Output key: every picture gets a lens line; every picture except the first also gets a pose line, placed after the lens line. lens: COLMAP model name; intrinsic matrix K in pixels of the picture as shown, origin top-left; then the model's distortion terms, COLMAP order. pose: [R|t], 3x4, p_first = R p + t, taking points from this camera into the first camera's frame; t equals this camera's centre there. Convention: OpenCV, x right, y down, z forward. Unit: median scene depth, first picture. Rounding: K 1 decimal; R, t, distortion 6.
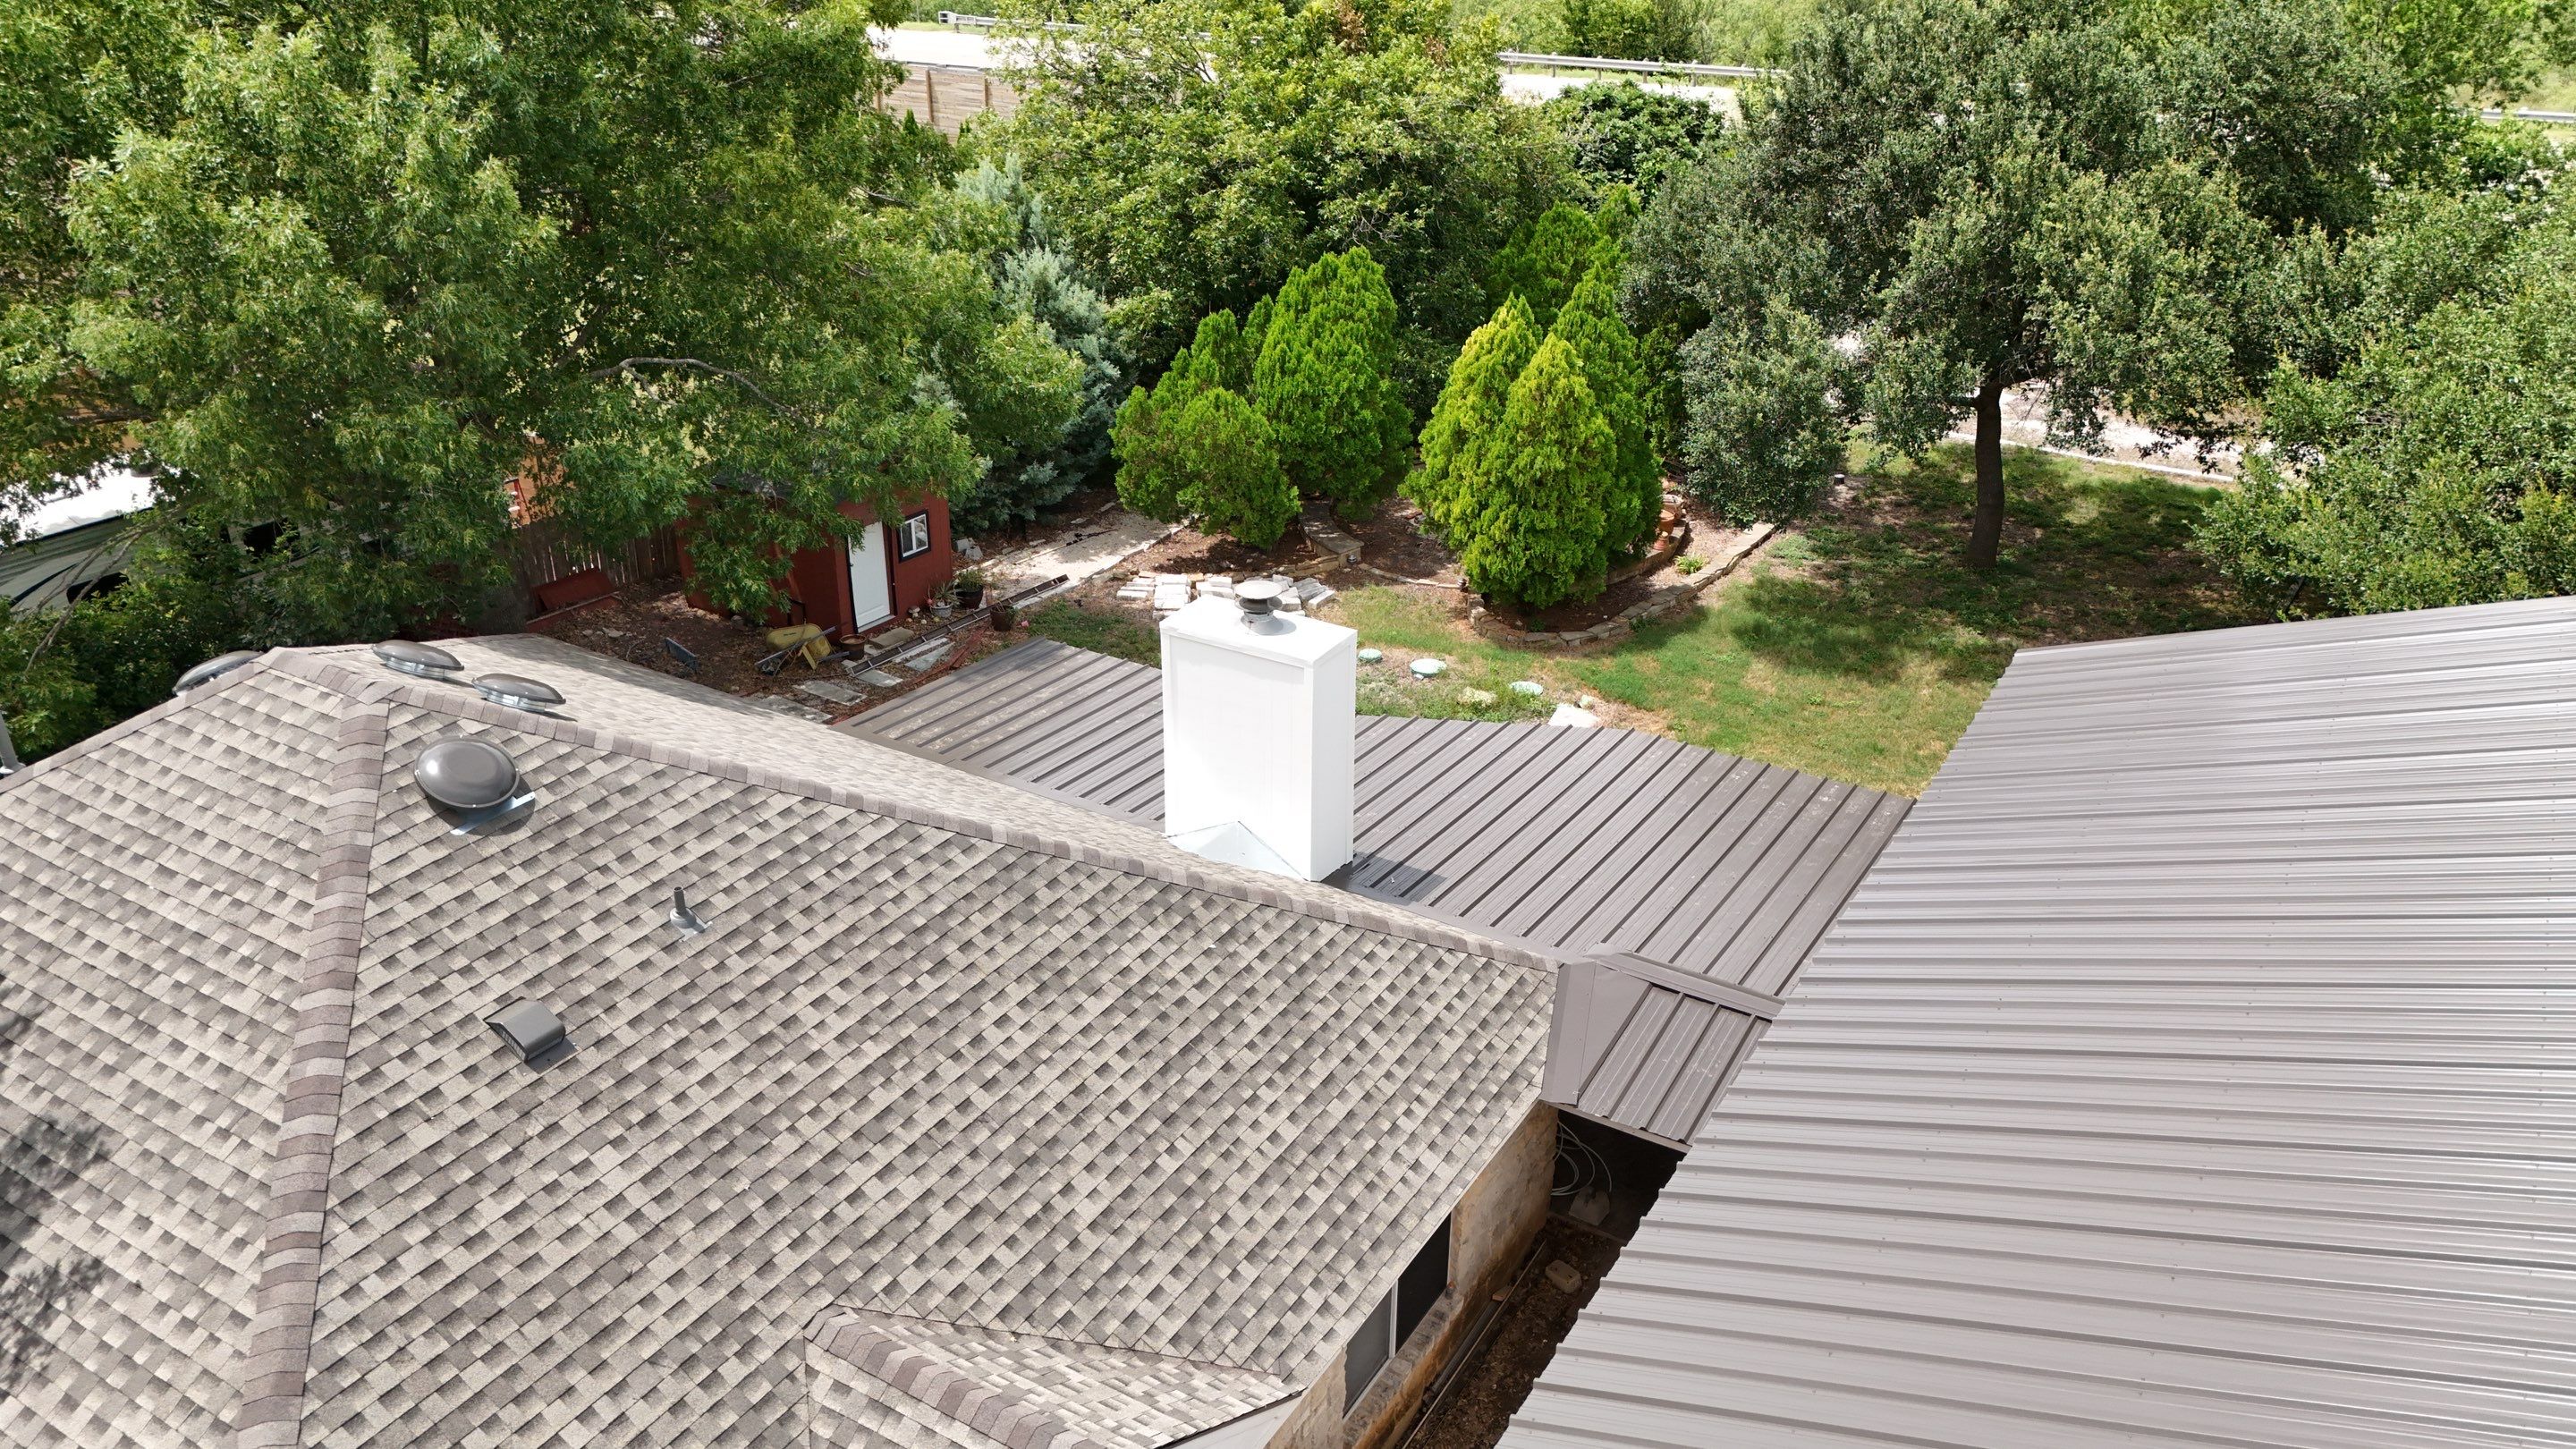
lens RADIAL K [[1883.8, 0, 1284.3], [0, 1883.8, 722.7], [0, 0, 1]] dist [0.168896, -0.429918]
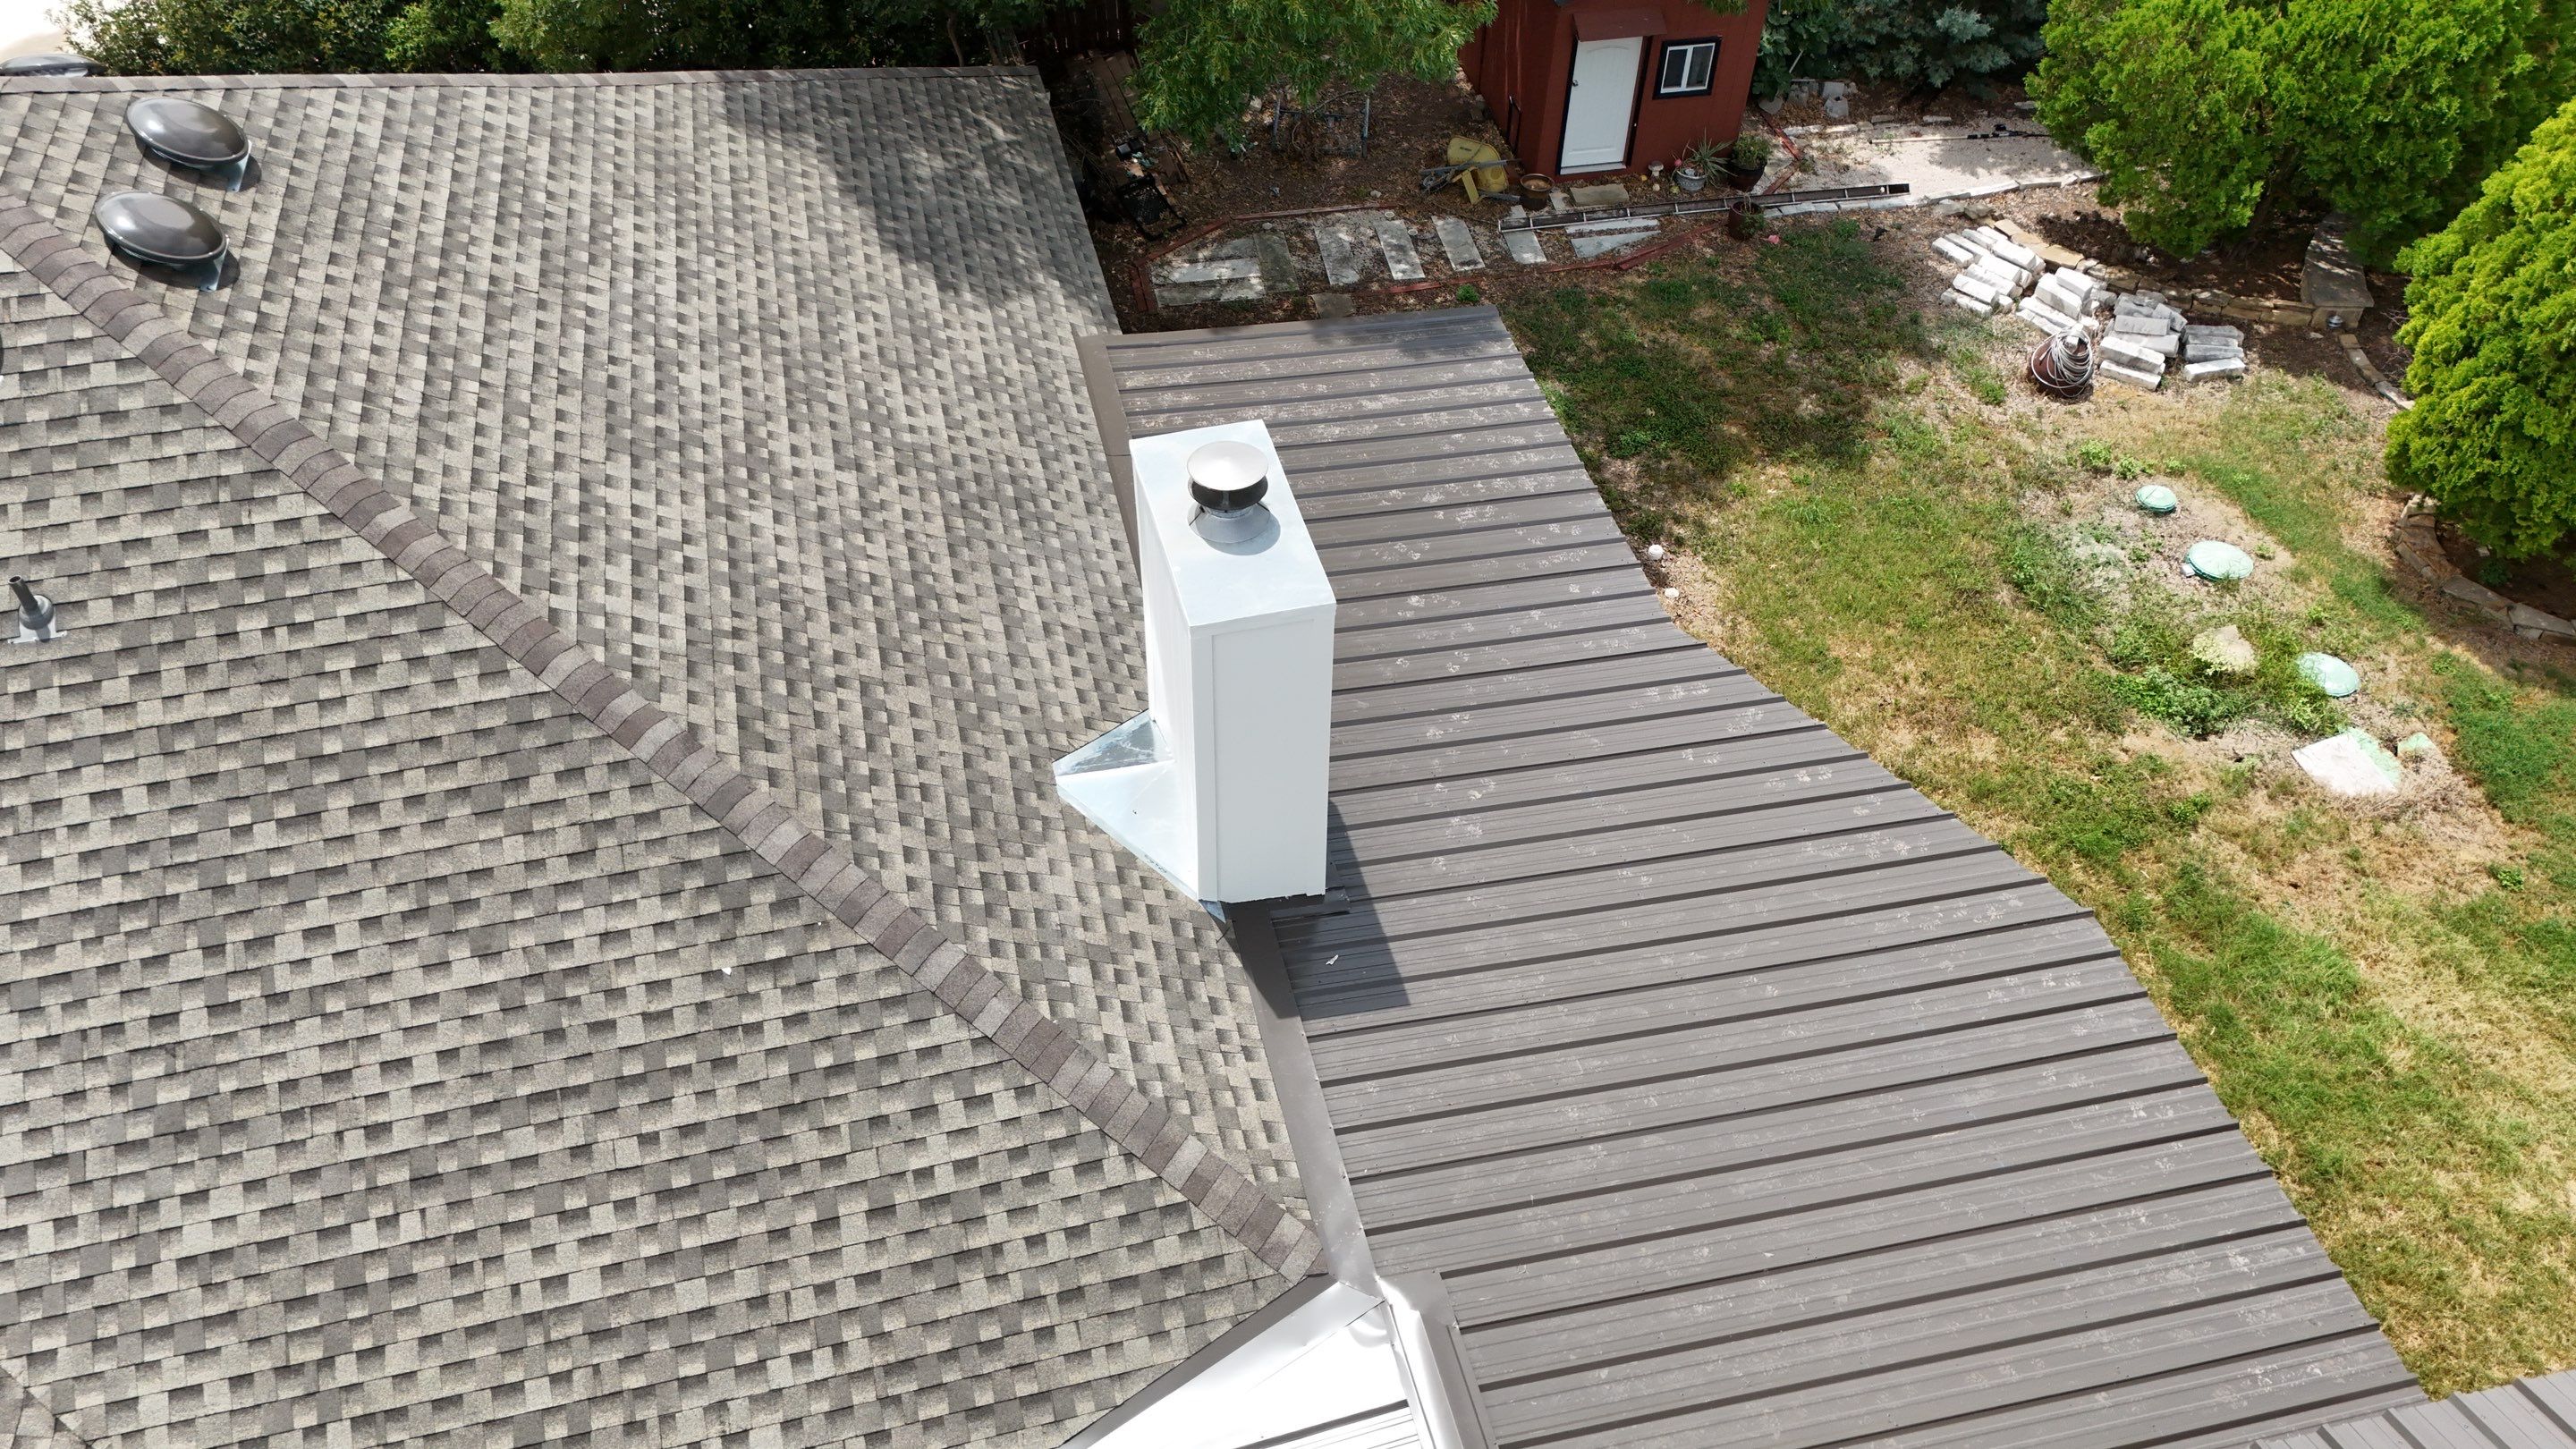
lens RADIAL K [[1895.4, 0, 1286.7], [0, 1895.4, 719.7], [0, 0, 1]] dist [0.075149, -0.066116]
pose [[0.705416, 0.502738, -0.499643, 0.382630], [-0.311080, 0.852994, 0.419084, -0.292088], [0.636882, -0.140199, 0.758107, 0.616519]]
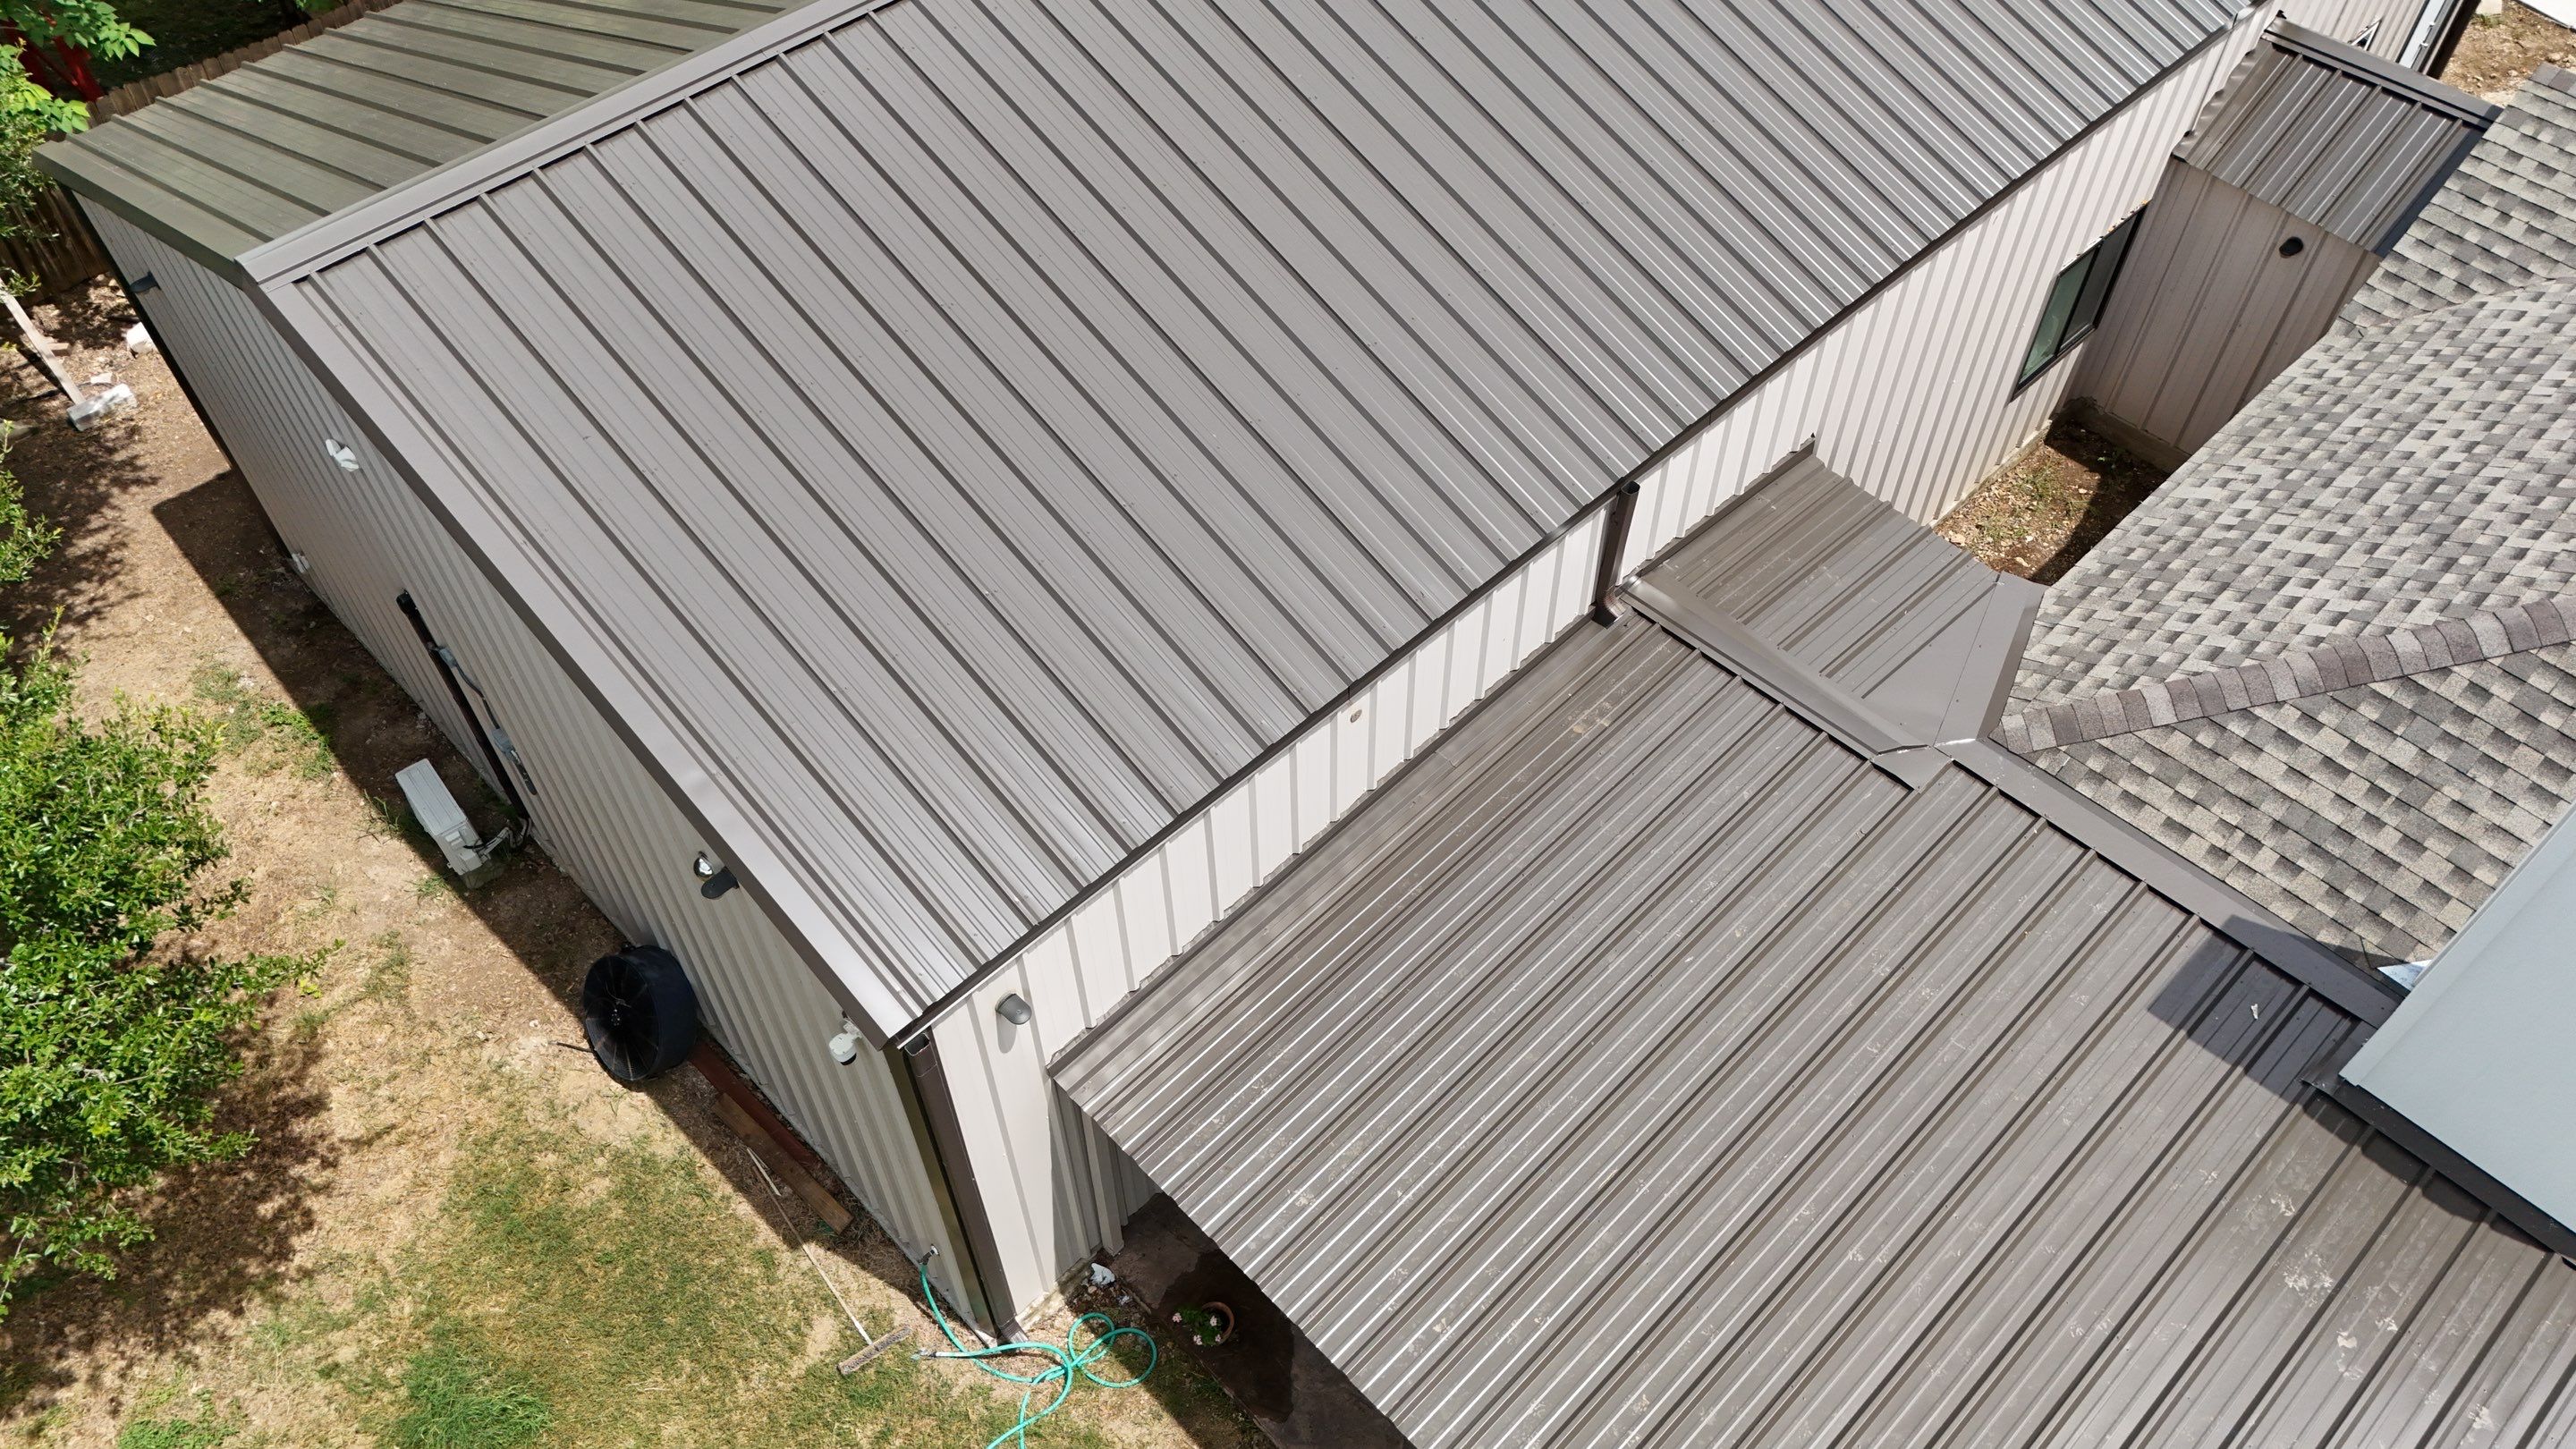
lens RADIAL K [[1895.4, 0, 1286.7], [0, 1895.4, 719.7], [0, 0, 1]] dist [0.075149, -0.066116]
pose [[-0.968902, -0.192036, 0.156048, 0.311303], [0.109757, 0.231673, 0.966582, -0.613605], [-0.221770, 0.953651, -0.203391, 1.299667]]
